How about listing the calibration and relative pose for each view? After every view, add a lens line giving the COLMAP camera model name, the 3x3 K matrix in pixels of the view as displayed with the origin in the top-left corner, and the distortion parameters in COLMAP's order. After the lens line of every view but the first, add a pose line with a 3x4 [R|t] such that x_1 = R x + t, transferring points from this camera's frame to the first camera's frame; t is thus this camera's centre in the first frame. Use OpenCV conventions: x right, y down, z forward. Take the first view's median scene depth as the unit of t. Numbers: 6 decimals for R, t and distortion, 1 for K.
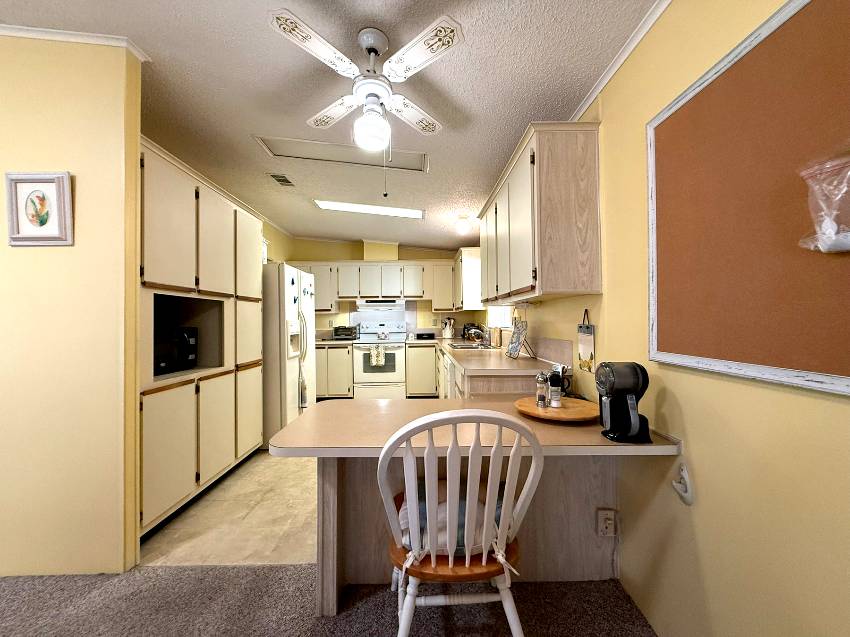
lens RADIAL K [[337.5, 0, 425.9], [0, 337.5, 321.5], [0, 0, 1]] dist [0.003214, 0.000161]
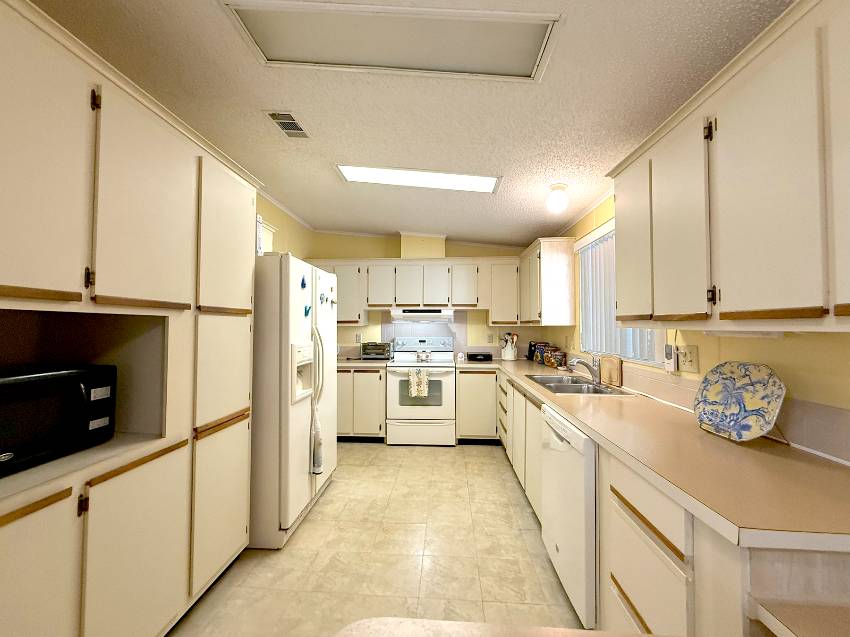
lens RADIAL K [[337.5, 0, 427.9], [0, 337.5, 323.3], [0, 0, 1]] dist [0.003214, 0.000161]
pose [[0.997693, 0.012410, -0.066740, -0.086038], [-0.013190, 0.999850, -0.011256, -0.029171], [0.066590, 0.012110, 0.997707, 0.288972]]
